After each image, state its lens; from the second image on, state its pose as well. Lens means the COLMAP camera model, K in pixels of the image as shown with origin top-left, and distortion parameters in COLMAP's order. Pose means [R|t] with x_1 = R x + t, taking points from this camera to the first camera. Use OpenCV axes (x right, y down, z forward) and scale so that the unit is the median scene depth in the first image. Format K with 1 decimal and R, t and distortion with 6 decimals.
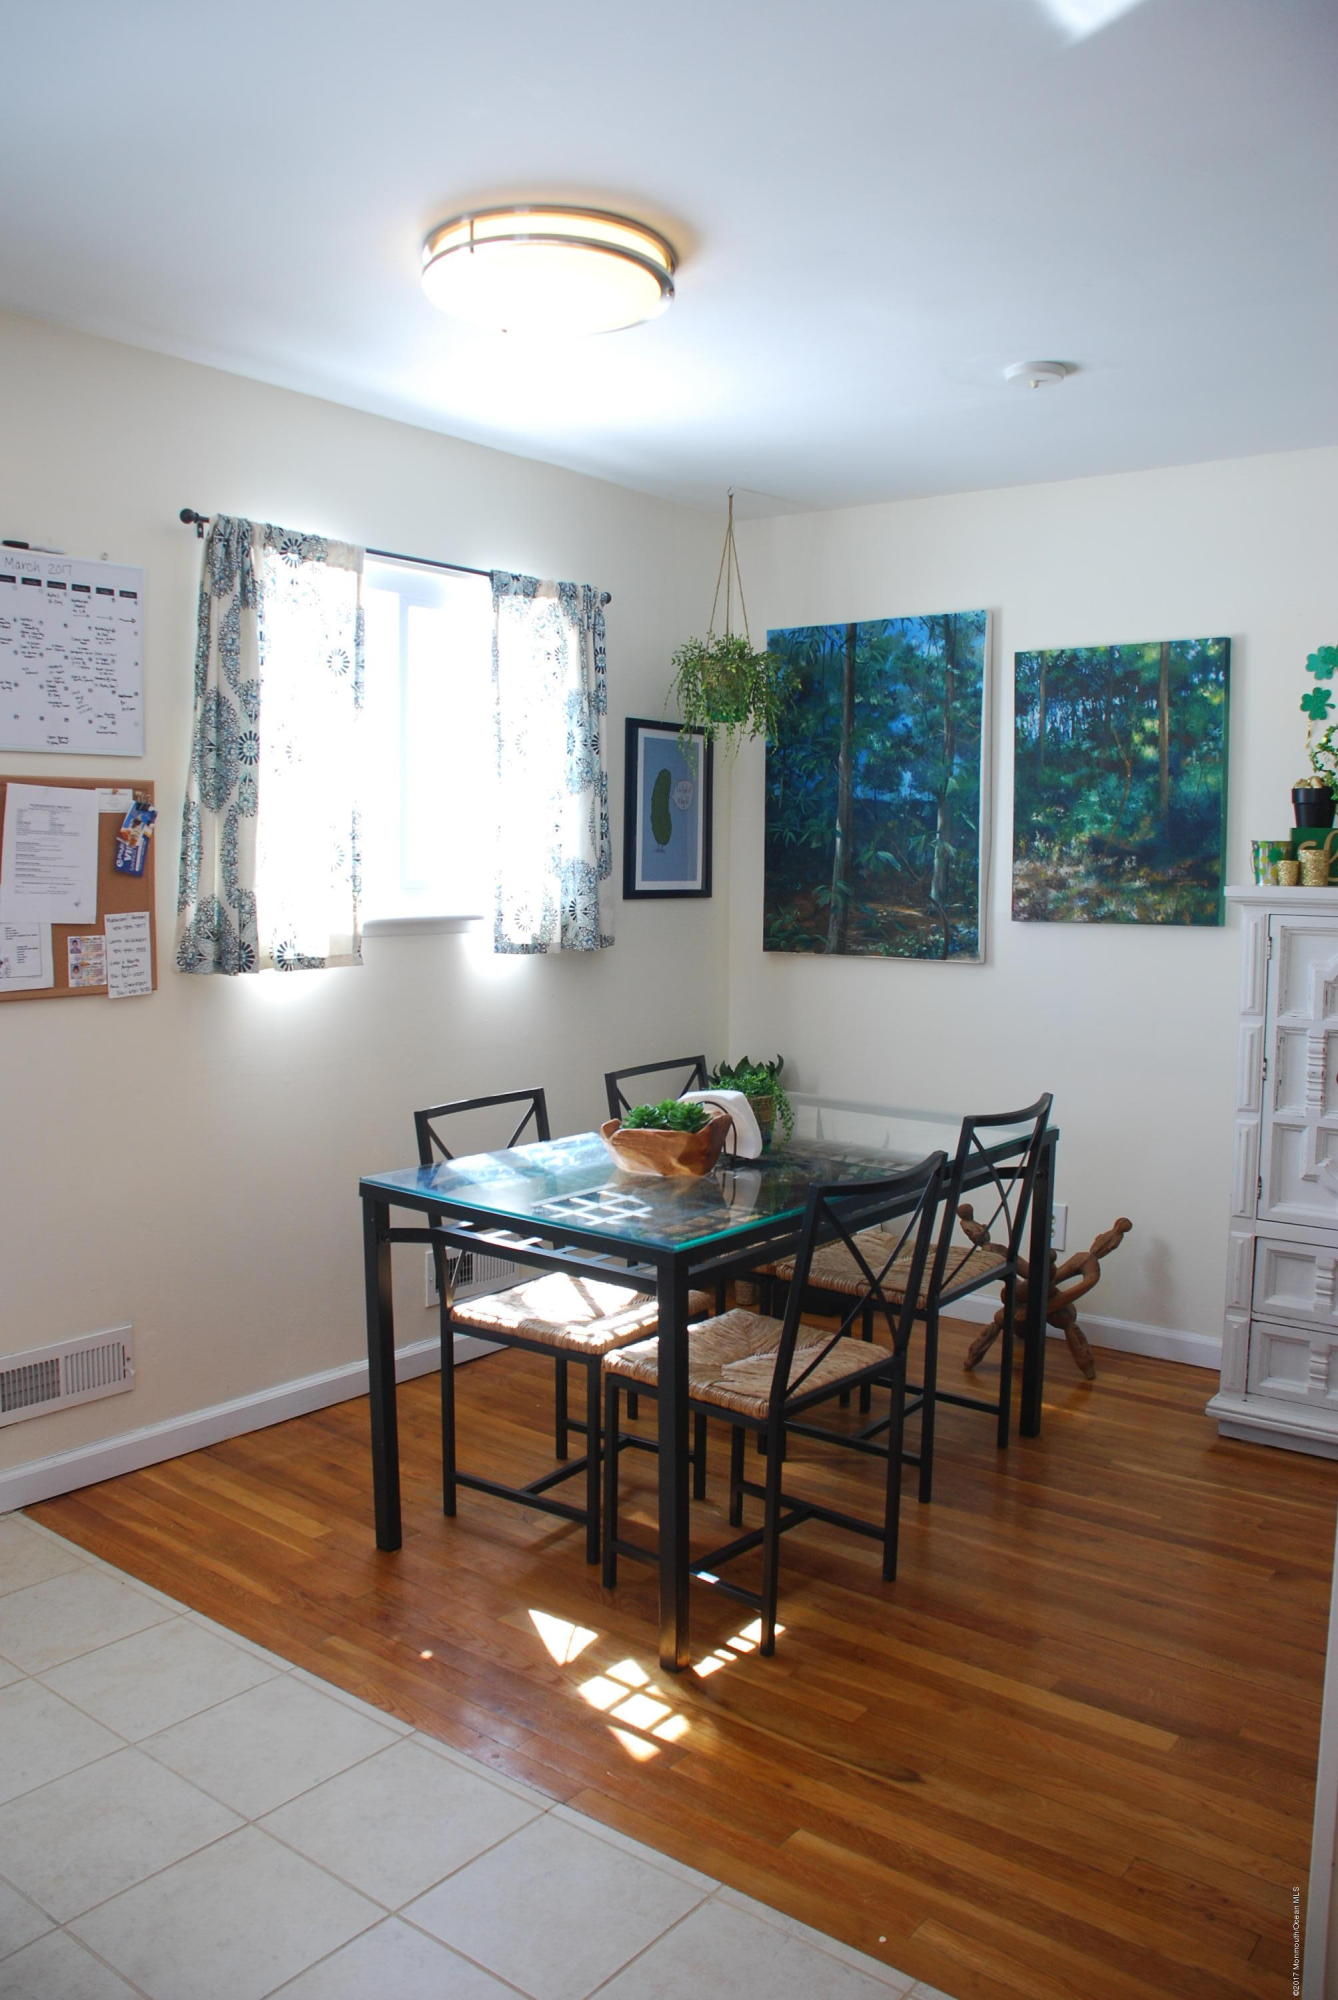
lens RADIAL K [[1561.7, 0, 657.0], [0, 1561.7, 1002.4], [0, 0, 1]] dist [-0.143614, 0.095936]
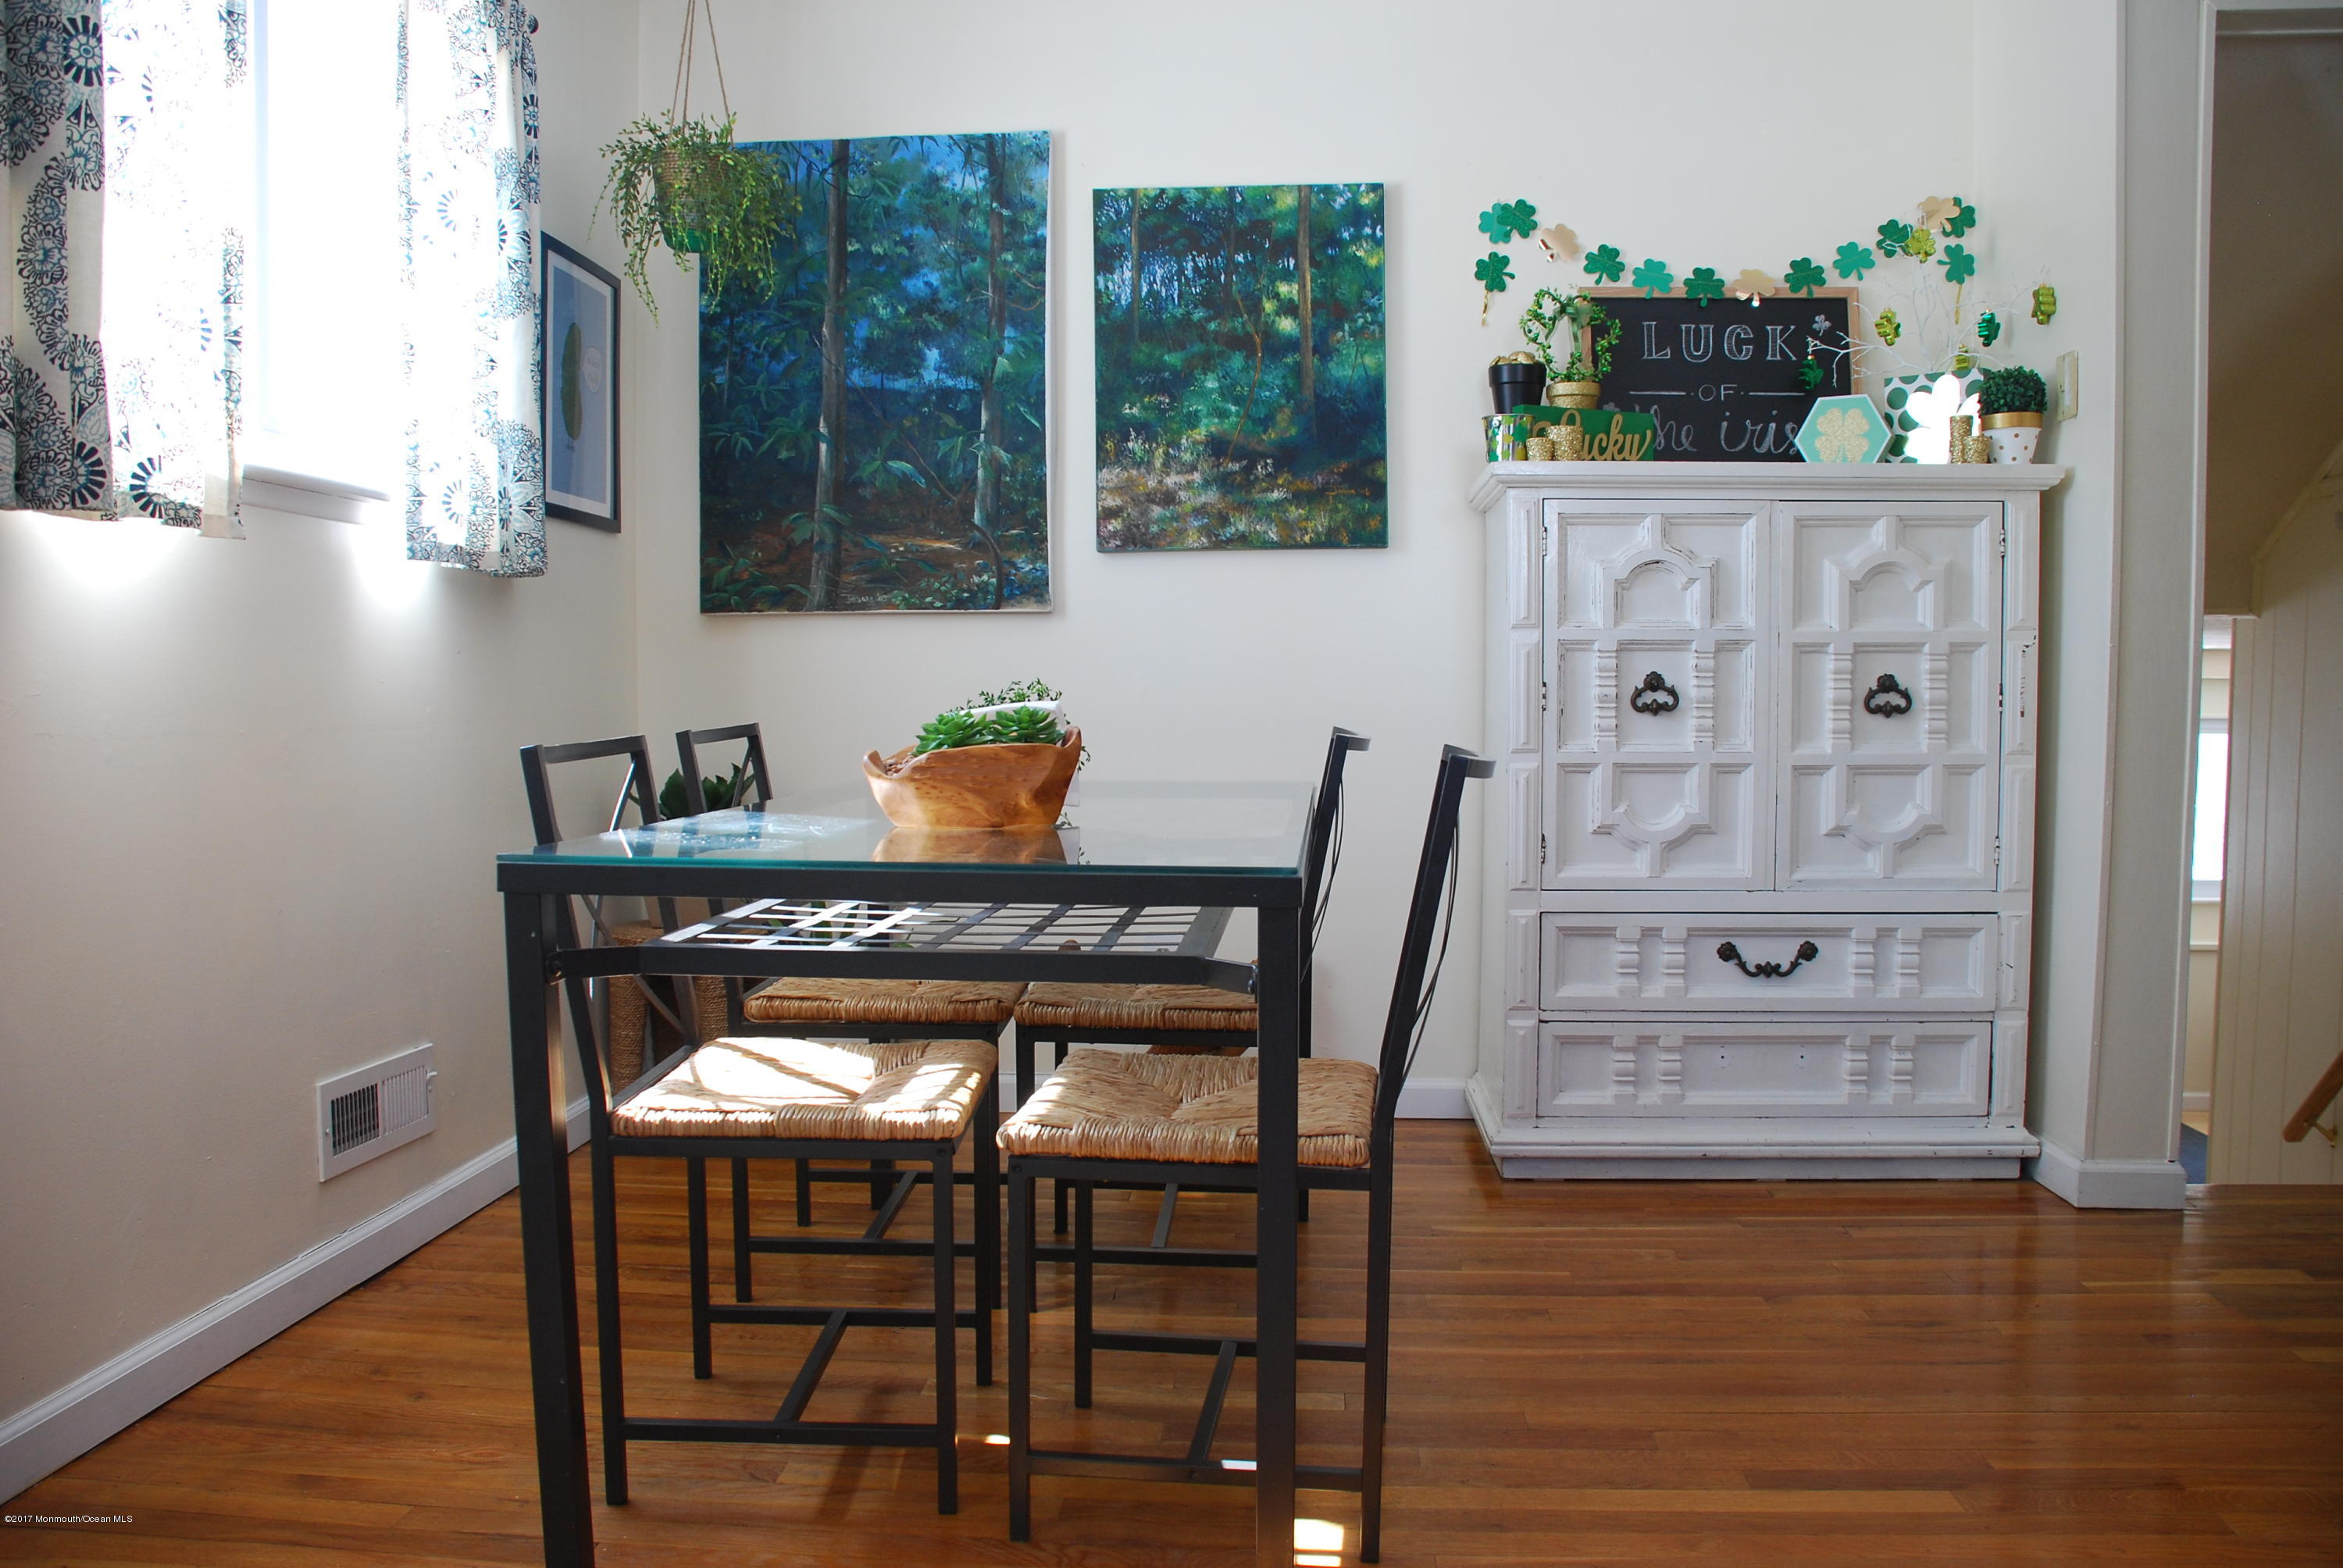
lens RADIAL K [[1829.3, 0, 1192.9], [0, 1829.3, 796.0], [0, 0, 1]] dist [-0.143614, 0.095936]
pose [[0.825718, -0.039943, 0.562667, -0.235004], [0.058212, 0.998198, -0.014565, 0.082268], [-0.561071, 0.044781, 0.826555, 0.277378]]
